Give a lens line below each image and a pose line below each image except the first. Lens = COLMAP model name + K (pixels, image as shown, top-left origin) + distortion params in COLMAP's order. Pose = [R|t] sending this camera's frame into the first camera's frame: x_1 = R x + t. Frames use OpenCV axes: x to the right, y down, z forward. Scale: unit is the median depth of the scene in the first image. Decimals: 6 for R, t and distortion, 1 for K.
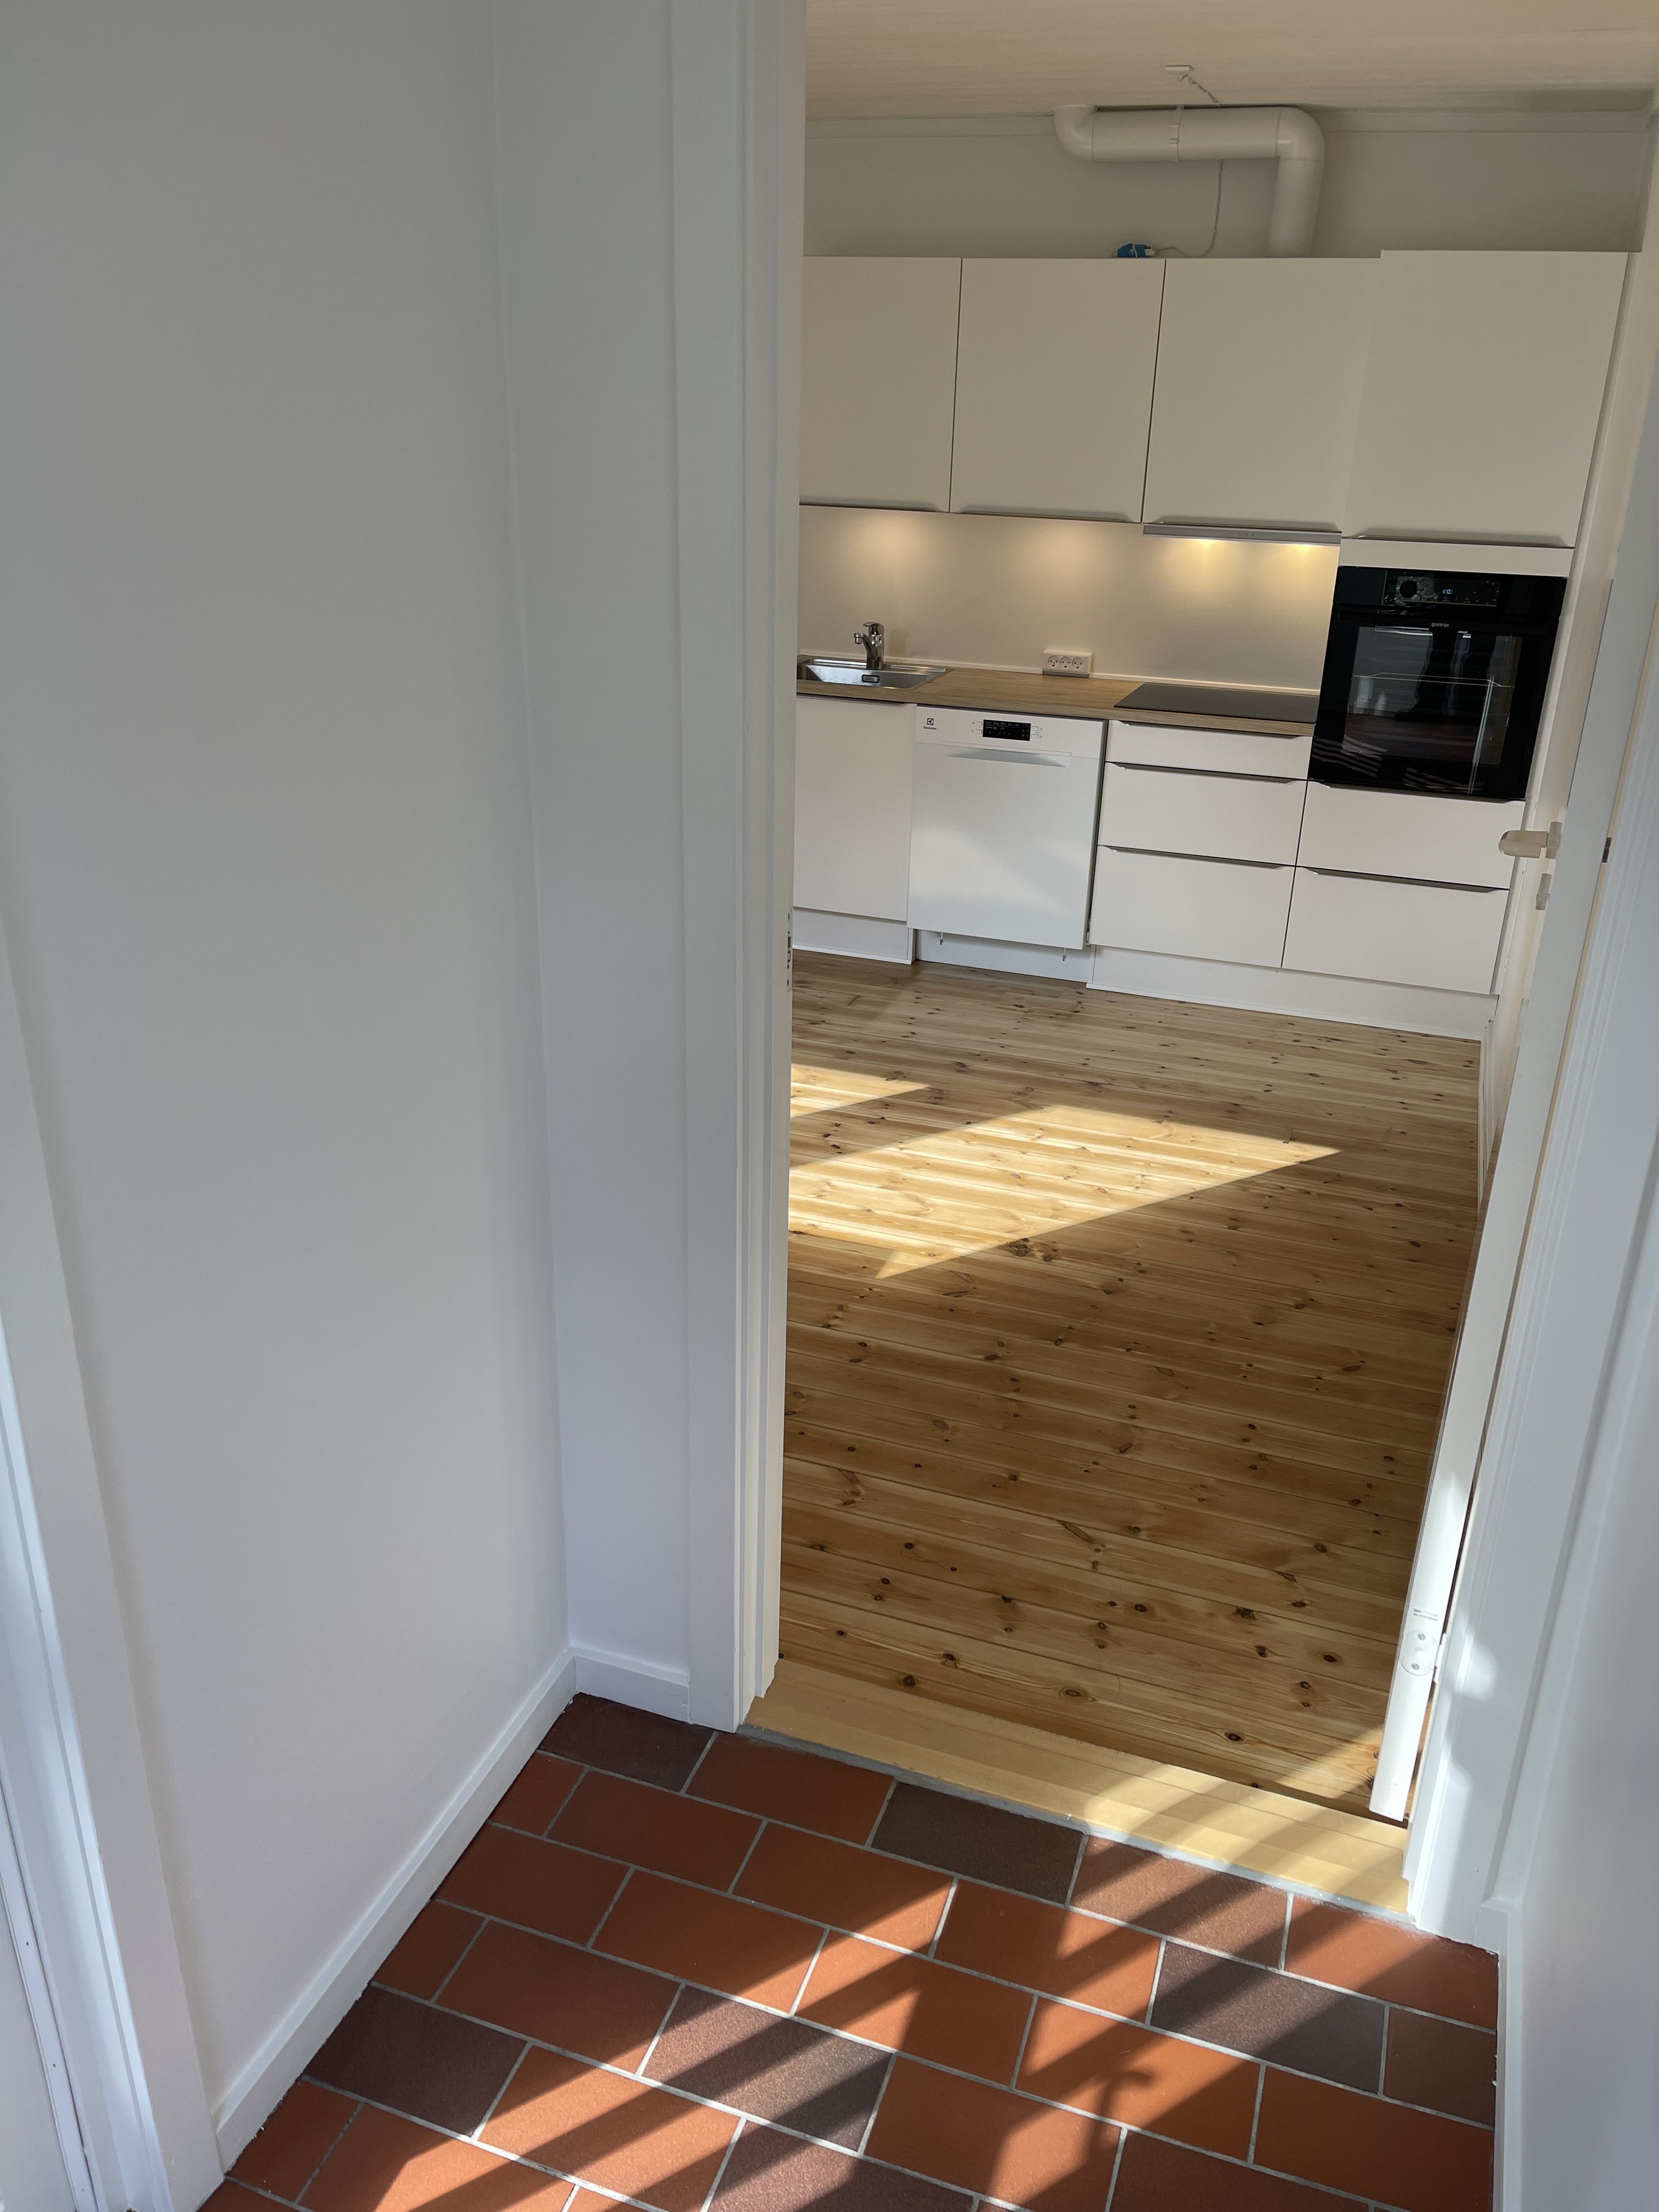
lens RADIAL K [[1699.5, 0, 819.6], [0, 1699.5, 1109.7], [0, 0, 1]] dist [0.036858, -0.060355]
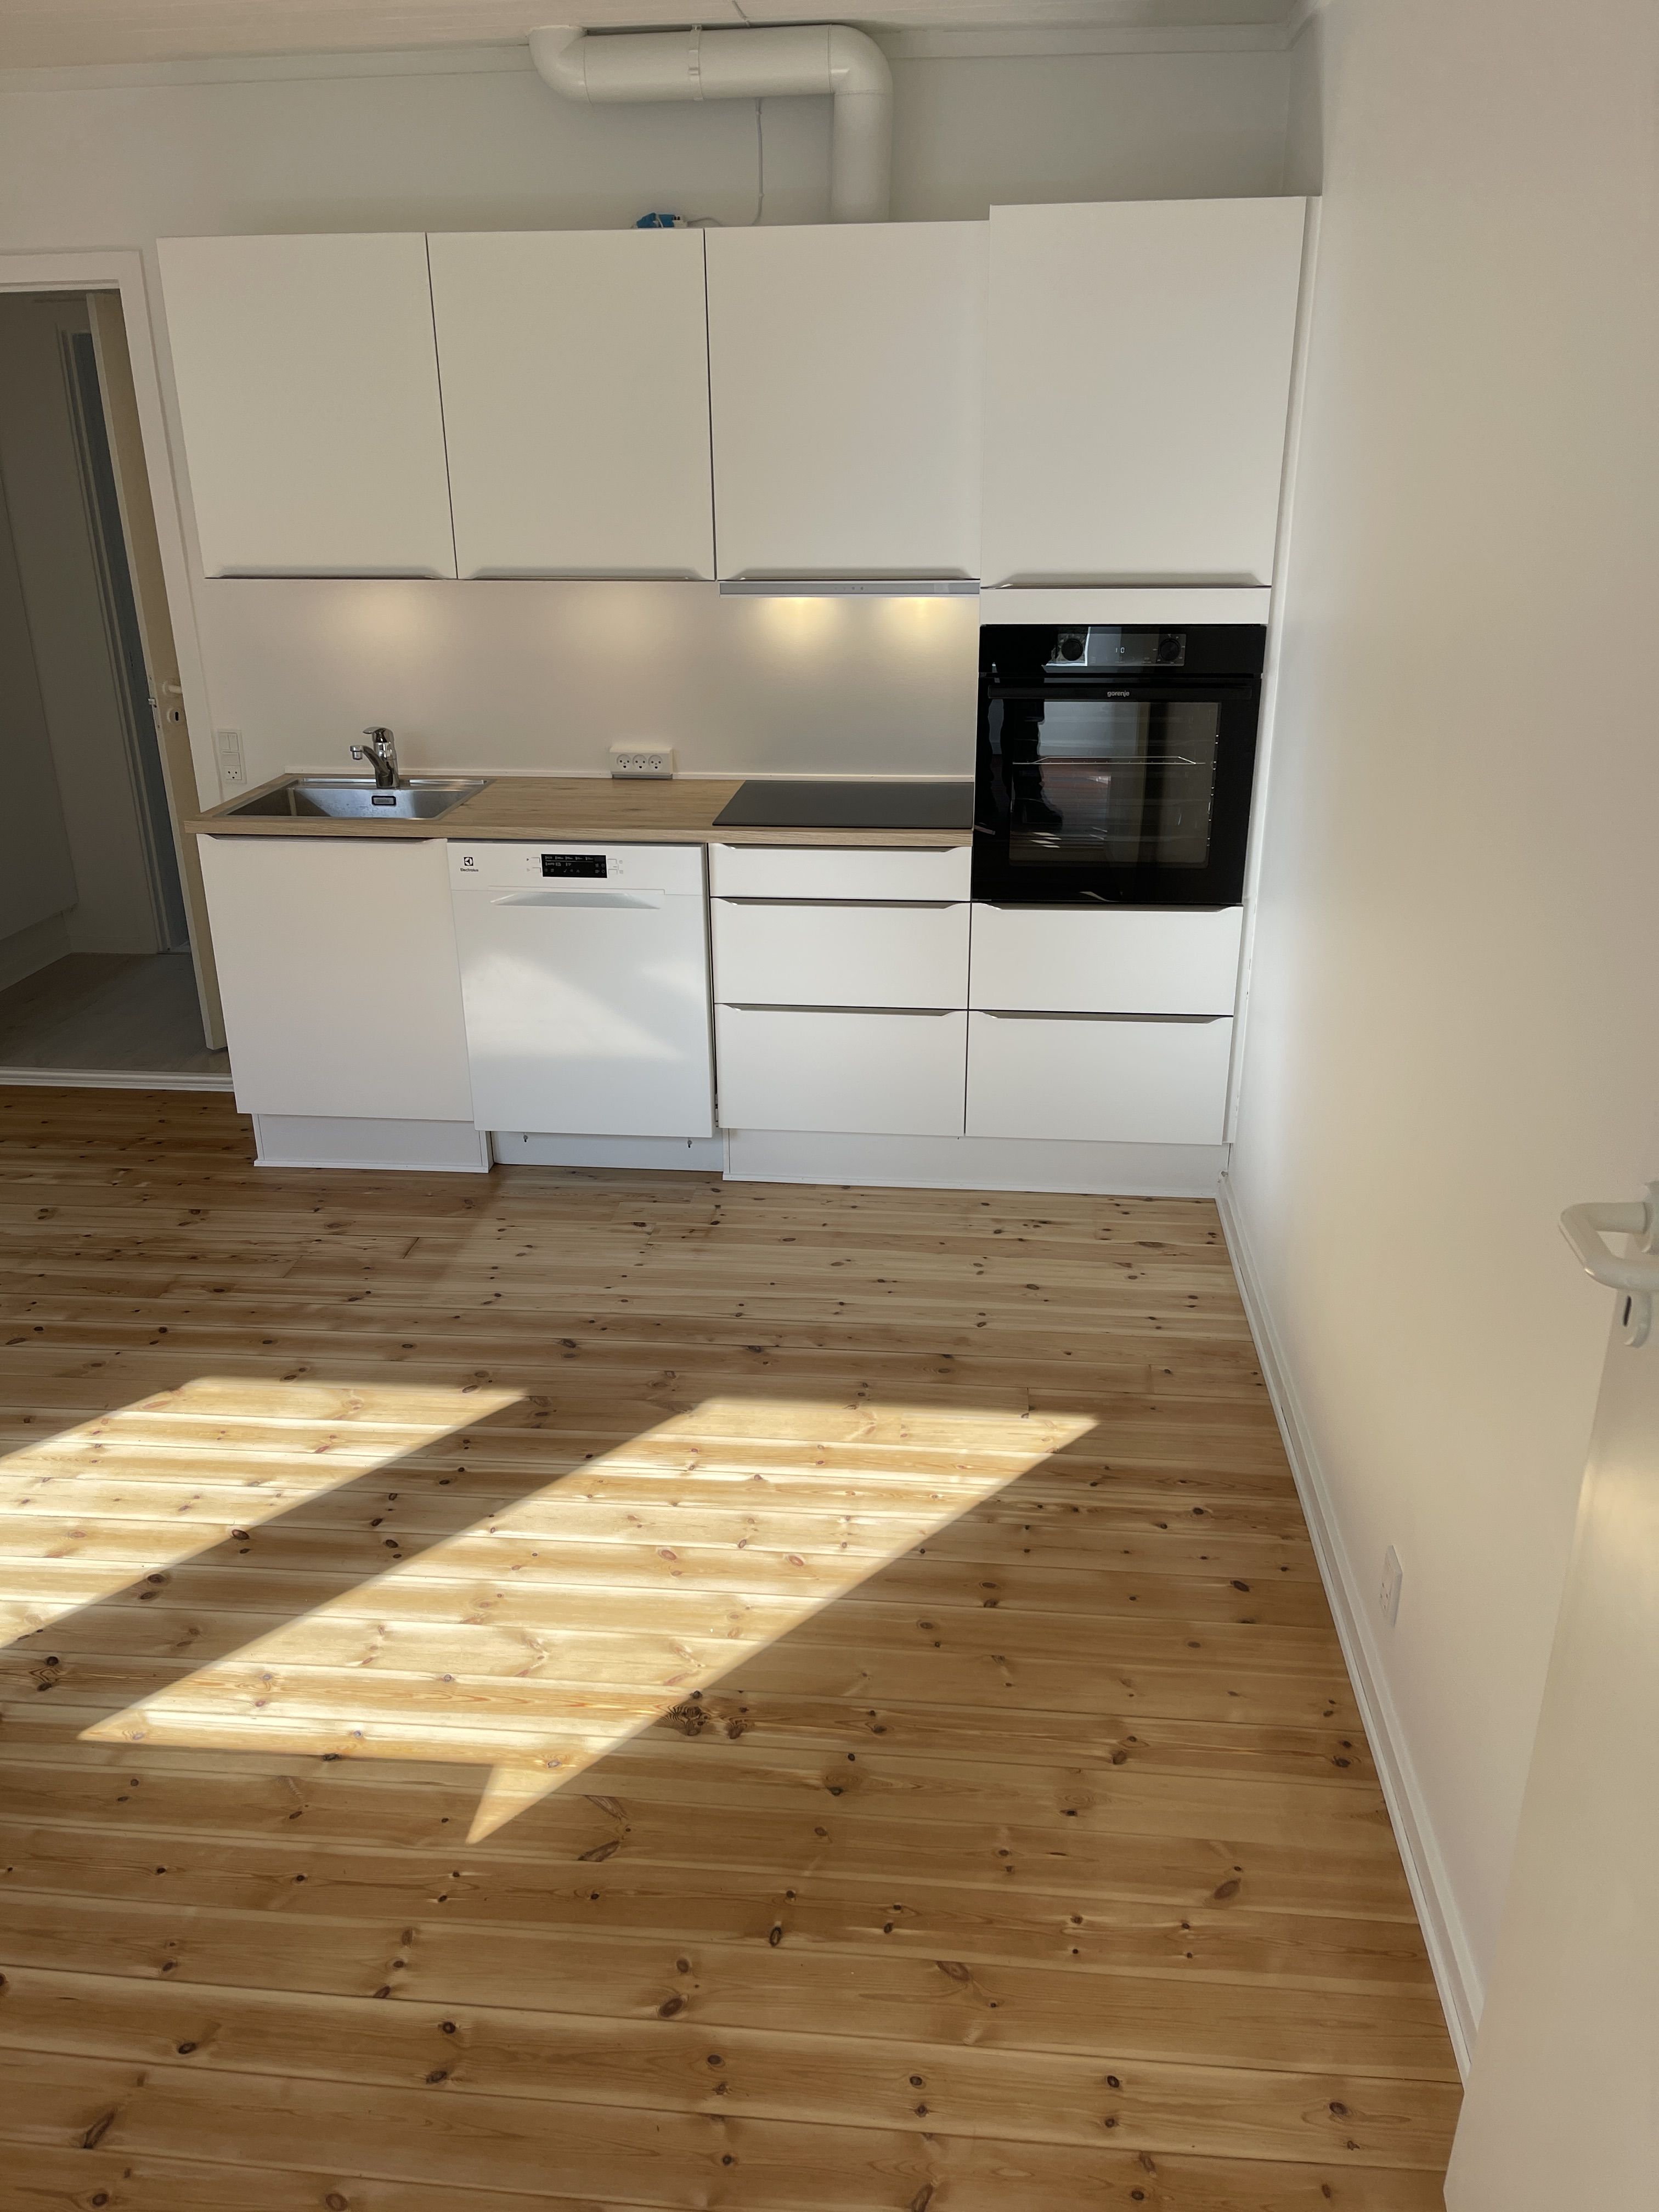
lens RADIAL K [[1699.5, 0, 831.7], [0, 1699.5, 1121.4], [0, 0, 1]] dist [0.036858, -0.060355]
pose [[0.966824, -0.125242, 0.222633, 0.043730], [0.128035, 0.991768, 0.001905, -0.110122], [-0.221039, 0.026663, 0.974900, 0.283421]]
